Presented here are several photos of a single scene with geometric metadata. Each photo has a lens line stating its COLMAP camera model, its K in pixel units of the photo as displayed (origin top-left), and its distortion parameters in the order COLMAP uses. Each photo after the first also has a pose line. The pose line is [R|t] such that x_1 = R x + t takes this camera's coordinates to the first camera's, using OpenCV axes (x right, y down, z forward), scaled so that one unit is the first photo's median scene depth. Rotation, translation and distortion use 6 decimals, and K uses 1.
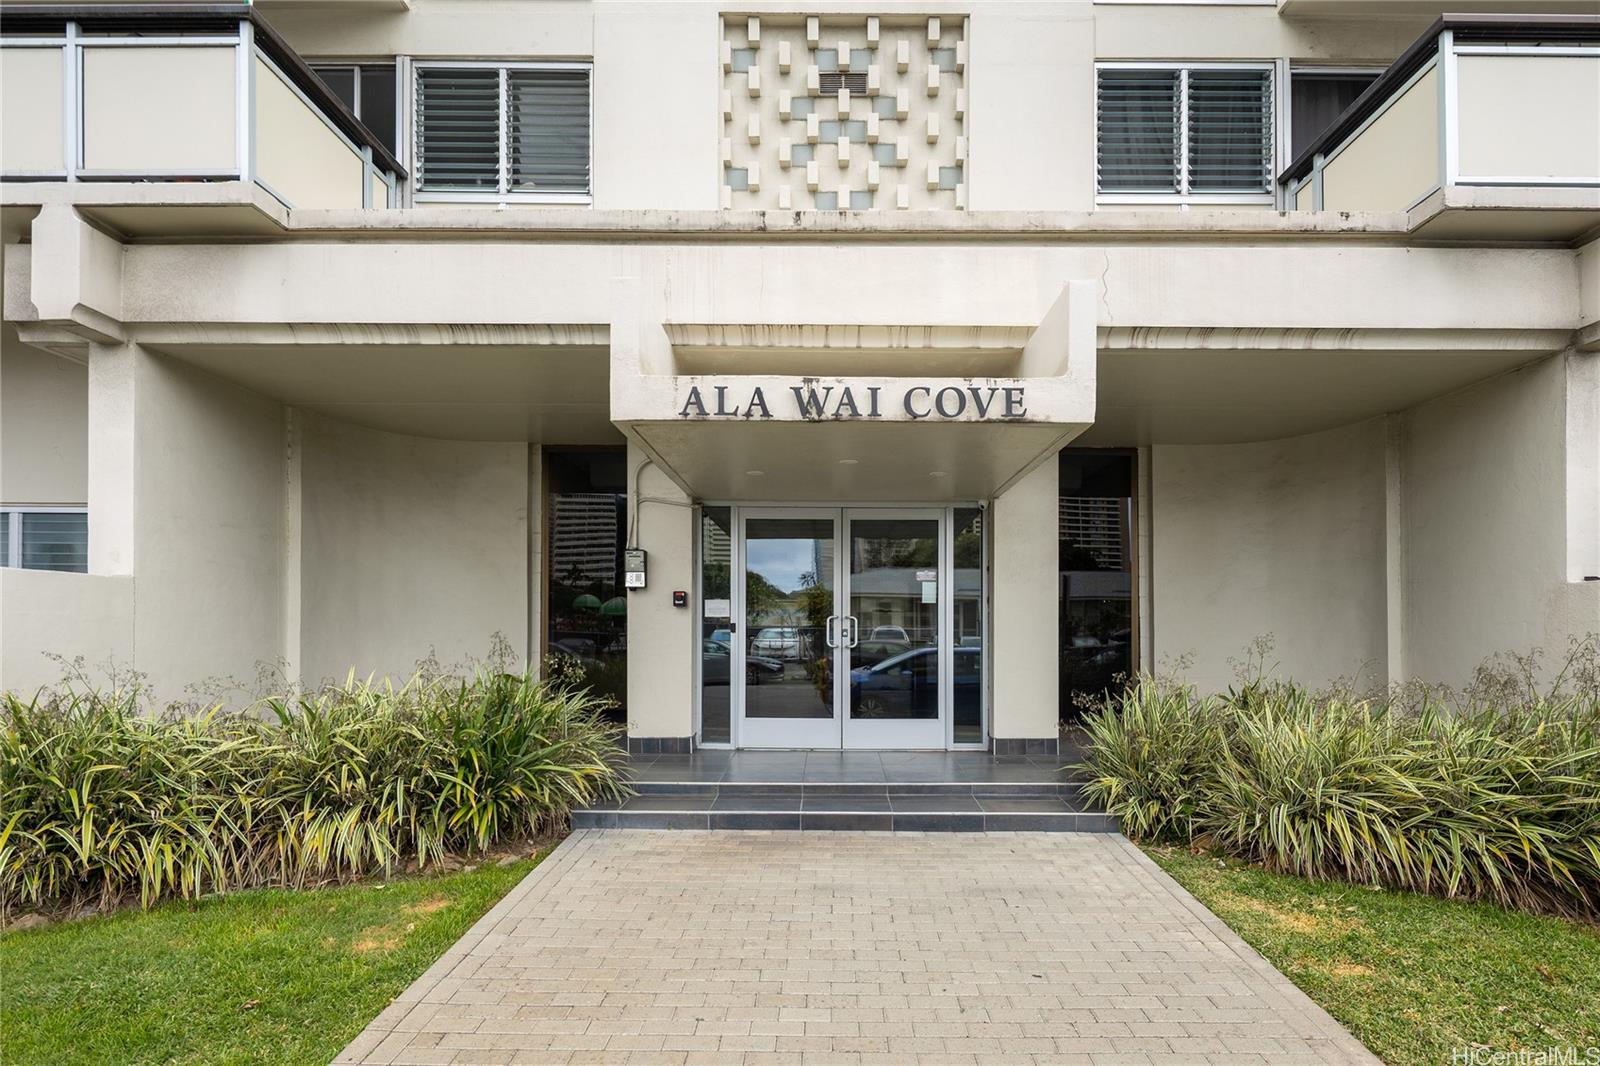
lens RADIAL K [[791.1, 0, 829.8], [0, 791.1, 611.8], [0, 0, 1]] dist [0.002768, -0.001996]
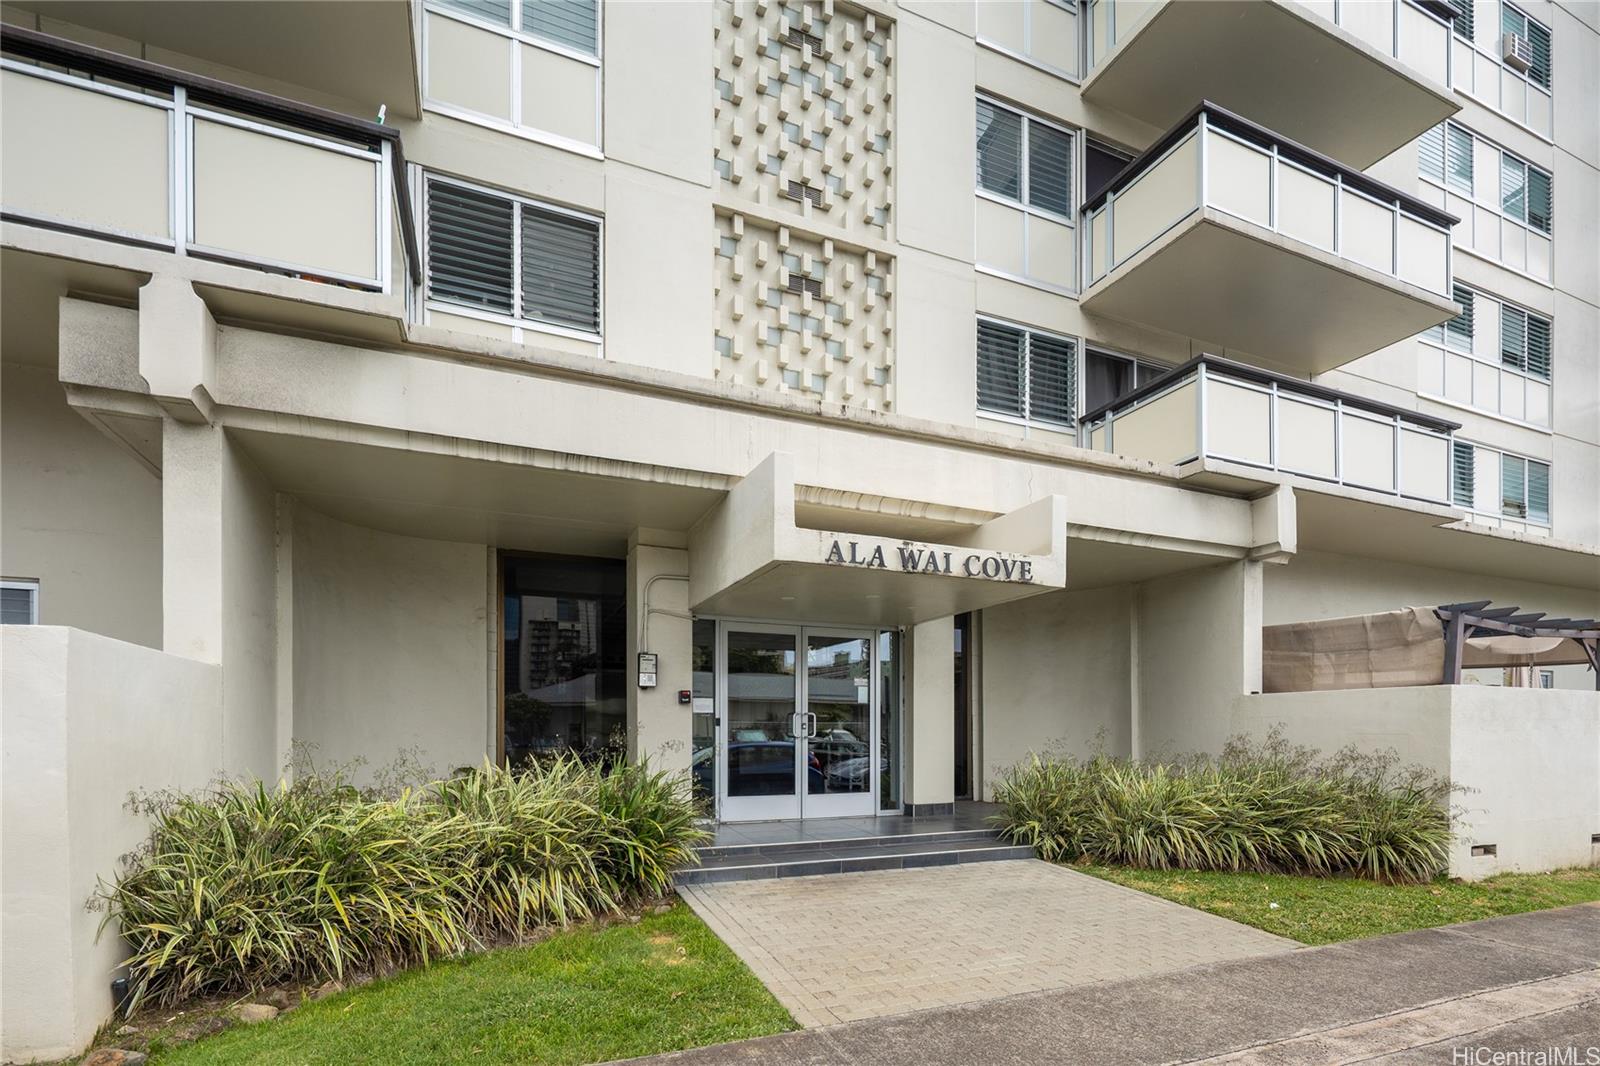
lens RADIAL K [[771.6, 0, 803.0], [0, 771.6, 720.6], [0, 0, 1]] dist [0.000883, -0.001866]
pose [[0.918174, 0.002470, 0.396171, -0.481417], [-0.005731, 0.999959, 0.007046, 0.009647], [-0.396137, -0.008740, 0.918150, -0.125600]]
